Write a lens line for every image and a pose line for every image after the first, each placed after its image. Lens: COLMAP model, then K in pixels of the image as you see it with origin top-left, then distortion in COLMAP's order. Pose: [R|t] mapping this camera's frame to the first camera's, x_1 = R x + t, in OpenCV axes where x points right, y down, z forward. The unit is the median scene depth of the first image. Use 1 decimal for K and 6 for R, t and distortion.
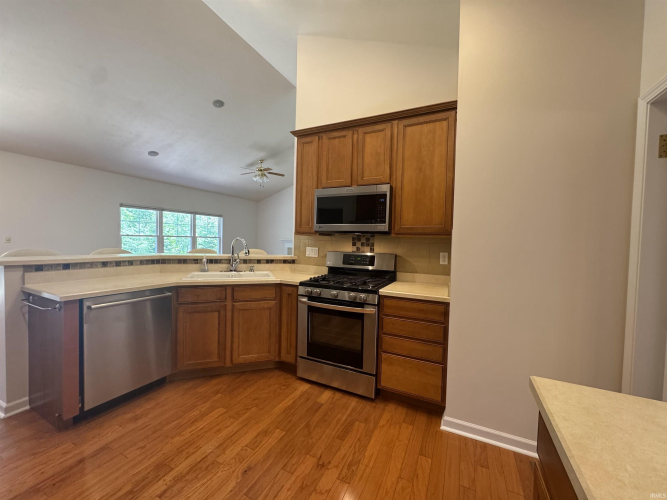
lens RADIAL K [[268.3, 0, 333.5], [0, 268.3, 250.0], [0, 0, 1]] dist [0.000579, 0.000218]
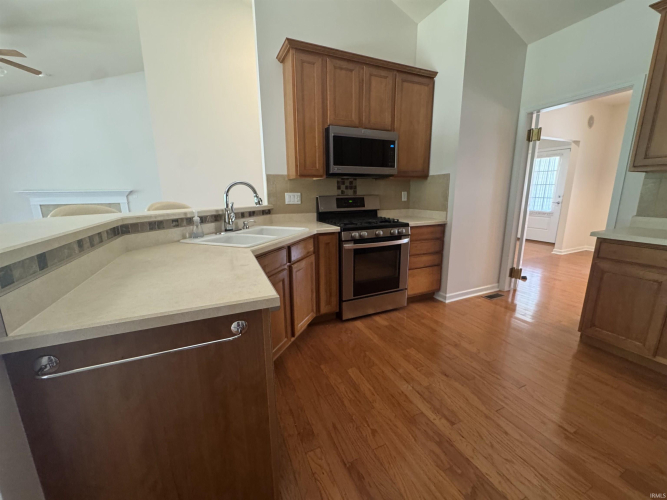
lens RADIAL K [[268.3, 0, 333.5], [0, 268.3, 250.0], [0, 0, 1]] dist [0.000579, 0.000218]
pose [[0.630713, -0.195469, 0.750994, -0.892453], [0.050487, 0.976042, 0.211644, -0.008673], [-0.774372, -0.095571, 0.625471, 0.421636]]
